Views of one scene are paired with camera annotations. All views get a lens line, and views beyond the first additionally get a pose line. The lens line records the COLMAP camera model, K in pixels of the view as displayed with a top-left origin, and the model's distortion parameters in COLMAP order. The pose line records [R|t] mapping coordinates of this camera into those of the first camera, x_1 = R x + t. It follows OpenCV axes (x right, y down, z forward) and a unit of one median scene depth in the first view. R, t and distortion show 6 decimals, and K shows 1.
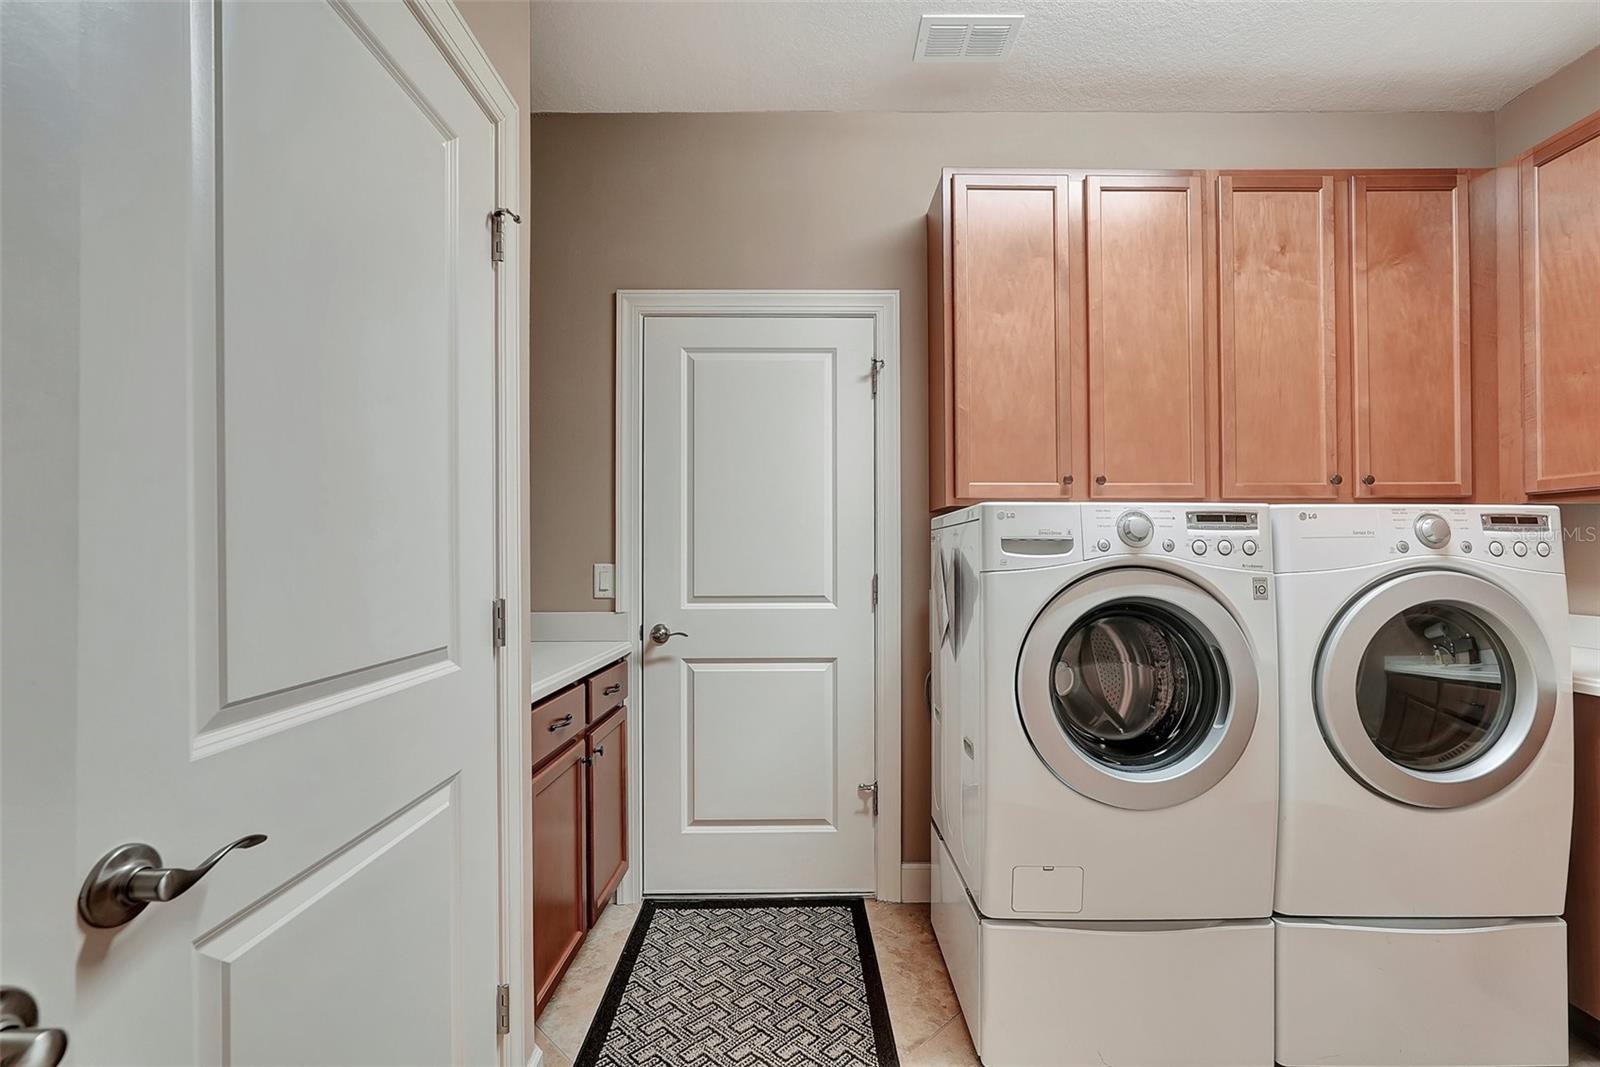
lens RADIAL K [[719.1, 0, 798.7], [0, 719.1, 544.8], [0, 0, 1]] dist [-0.016666, 0.007193]
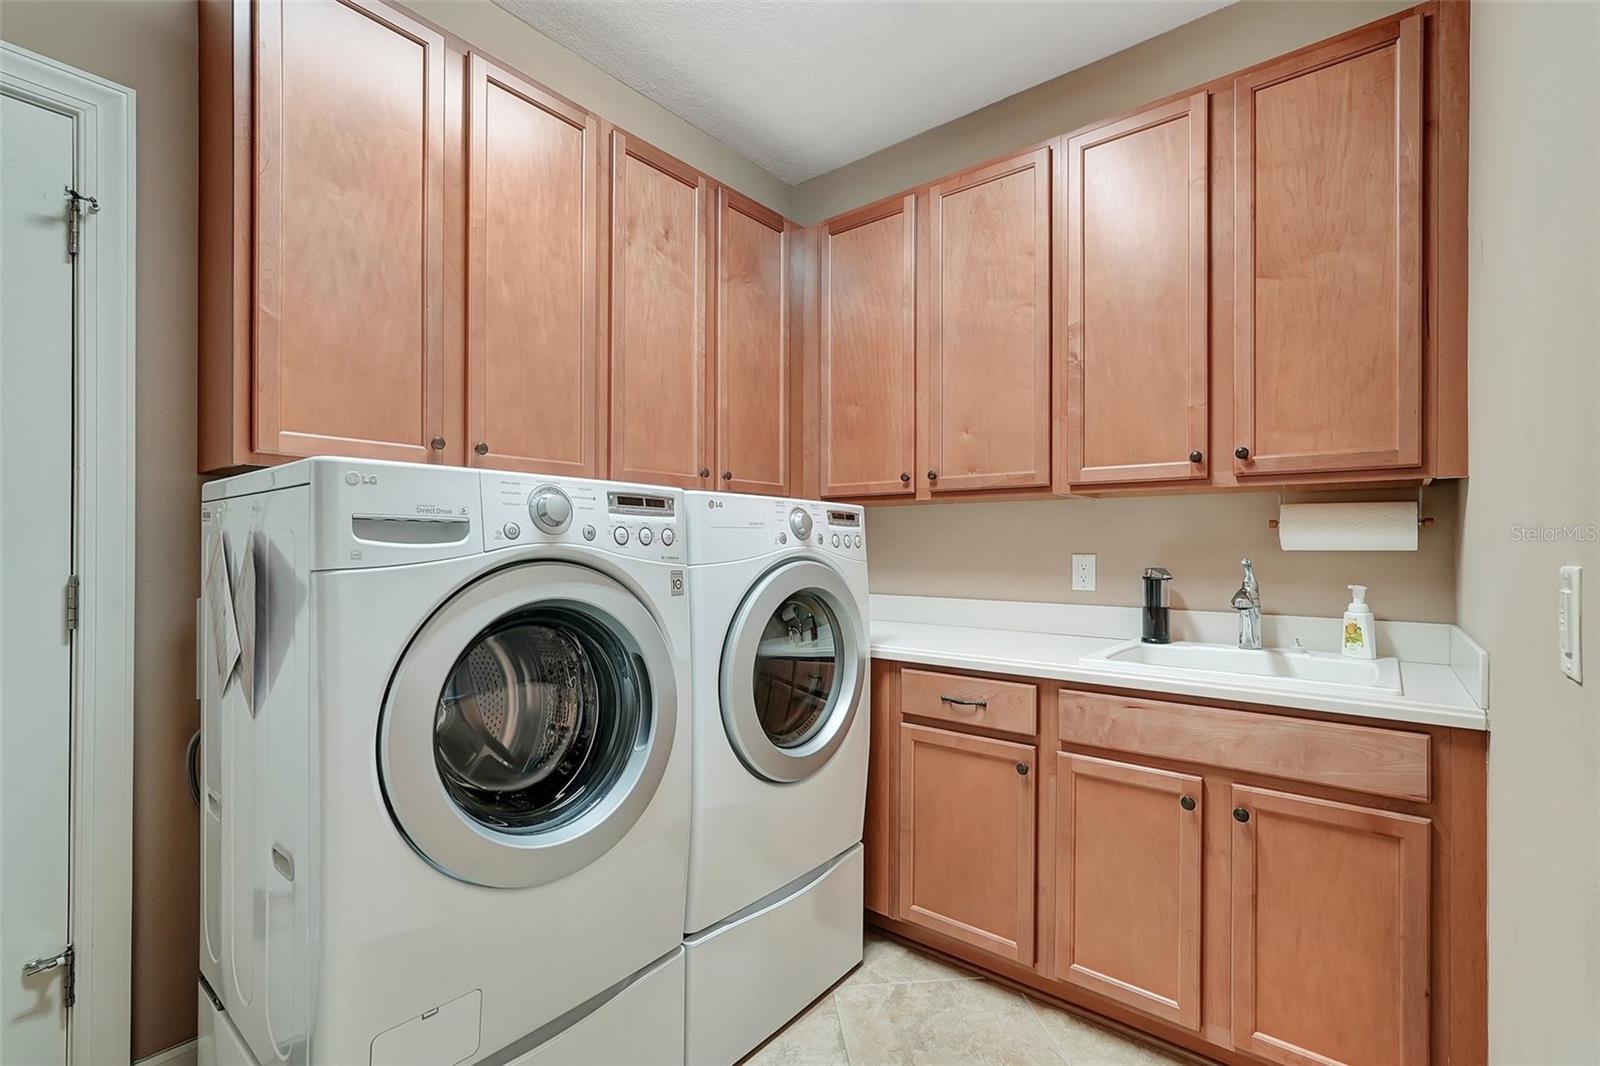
lens RADIAL K [[719.1, 0, 812.0], [0, 719.1, 544.4], [0, 0, 1]] dist [-0.016666, 0.007193]
pose [[0.622701, 0.005251, 0.782442, 0.035049], [-0.015306, 0.999868, 0.005471, 0.004274], [-0.782310, -0.015383, 0.622699, 0.229170]]
